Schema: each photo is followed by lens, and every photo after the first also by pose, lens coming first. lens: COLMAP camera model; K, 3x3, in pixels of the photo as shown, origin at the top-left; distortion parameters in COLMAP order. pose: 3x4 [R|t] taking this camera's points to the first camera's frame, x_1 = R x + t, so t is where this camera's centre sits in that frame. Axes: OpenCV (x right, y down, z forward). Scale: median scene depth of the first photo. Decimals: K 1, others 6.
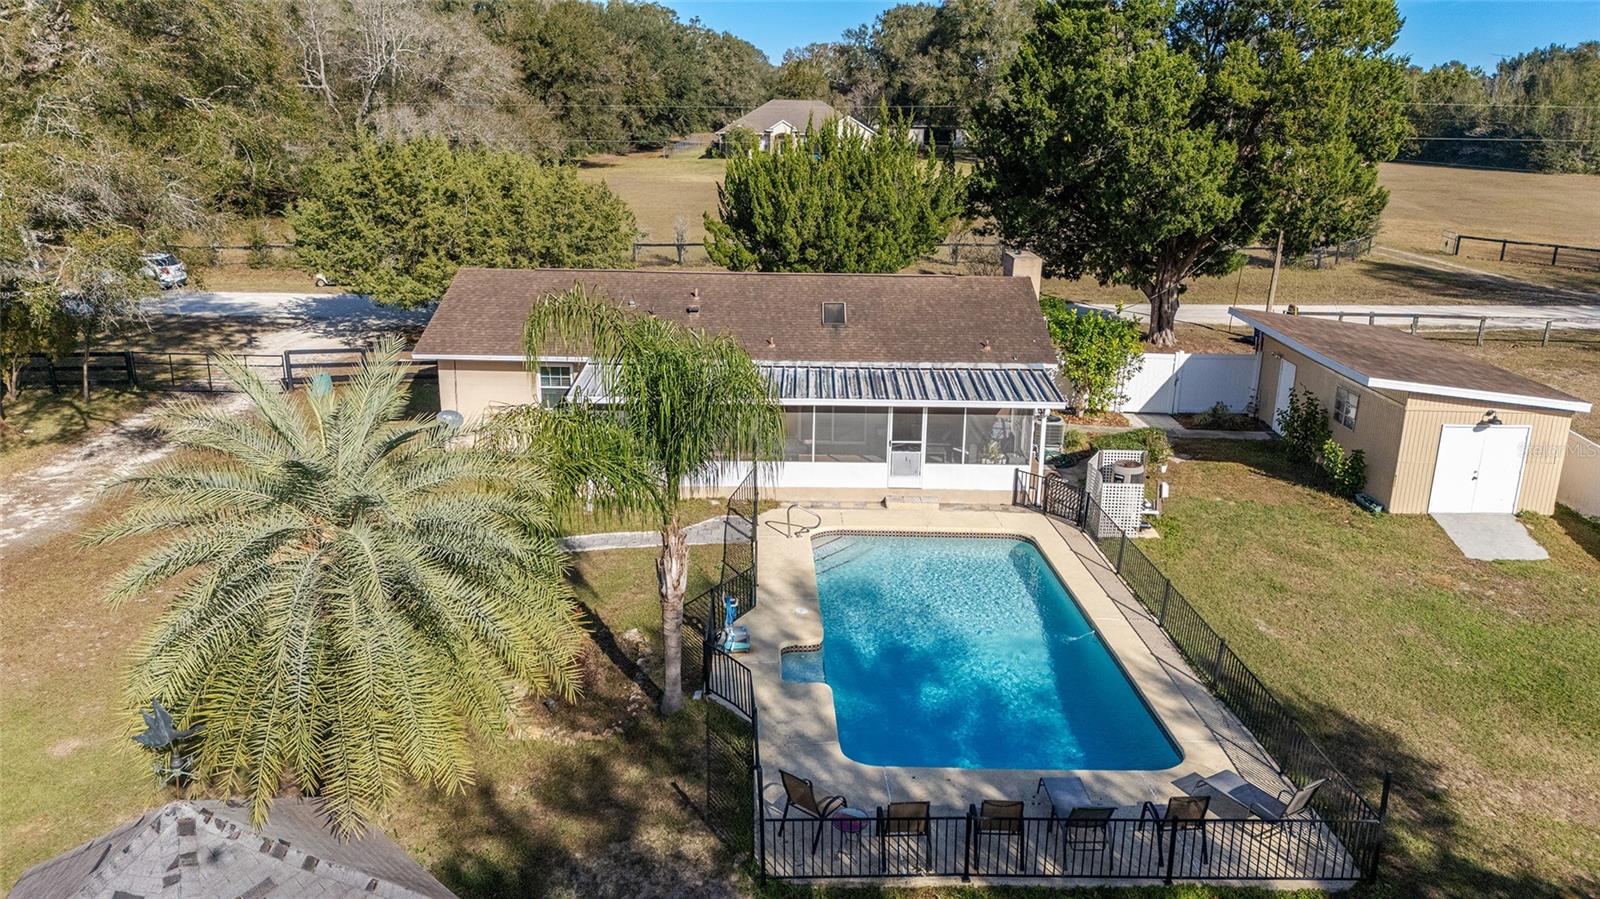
lens RADIAL K [[1172.7, 0, 808.9], [0, 1172.7, 451.5], [0, 0, 1]] dist [0.035848, -0.015298]
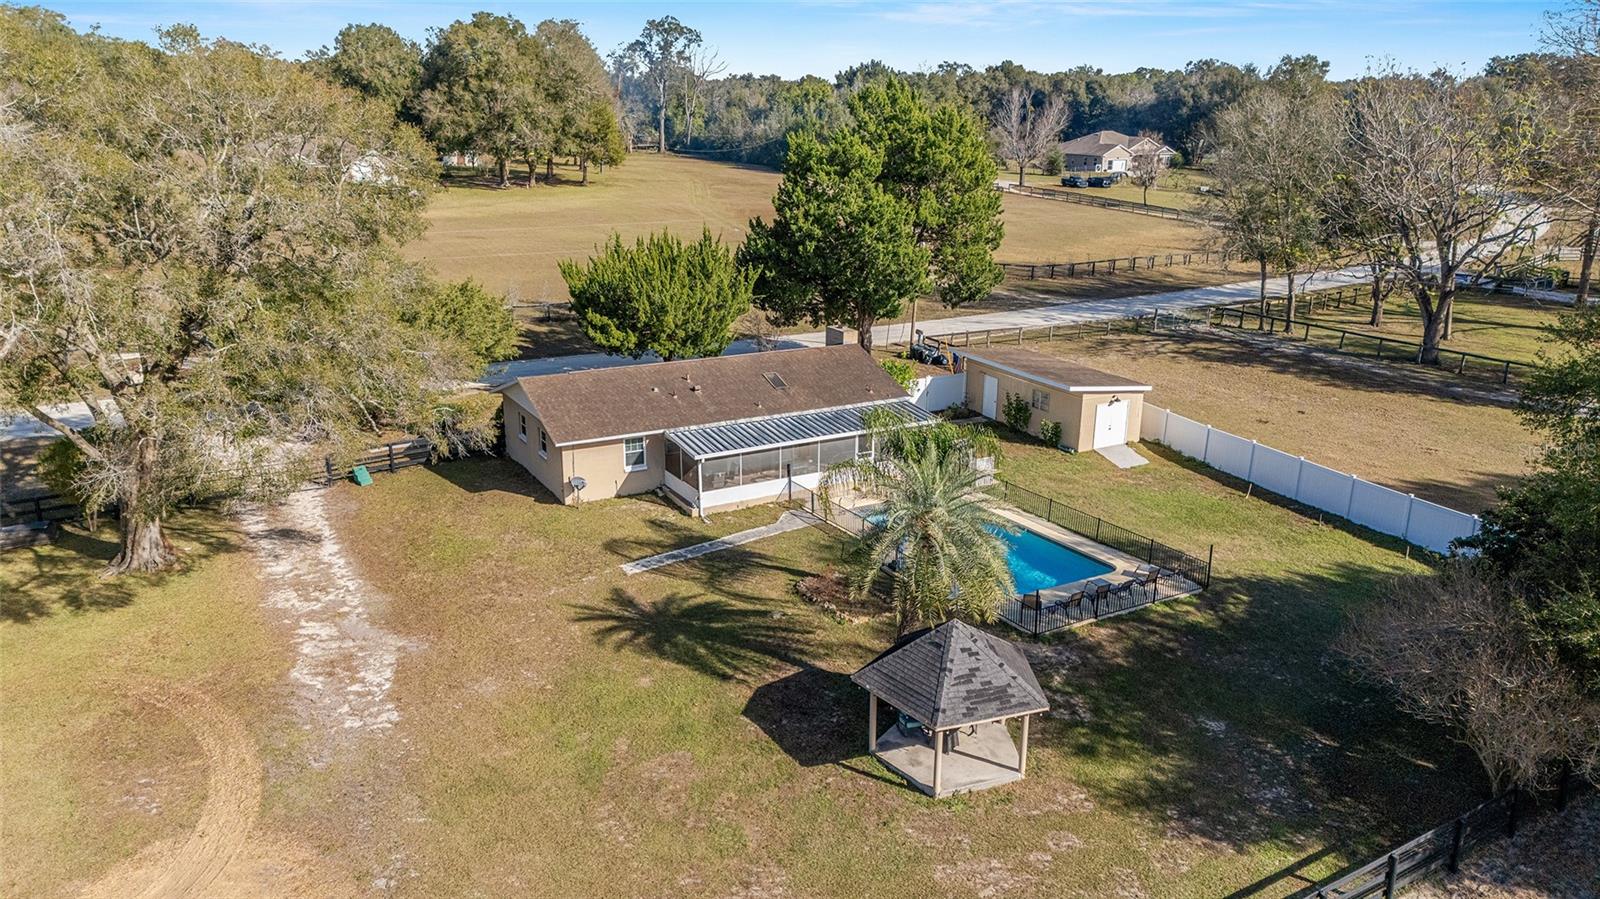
lens RADIAL K [[1172.7, 0, 811.9], [0, 1172.7, 438.8], [0, 0, 1]] dist [0.035848, -0.015298]
pose [[0.867083, -0.142976, 0.477205, -0.669303], [0.138678, 0.989340, 0.044438, -0.096341], [-0.478471, 0.027646, 0.877668, -0.413066]]
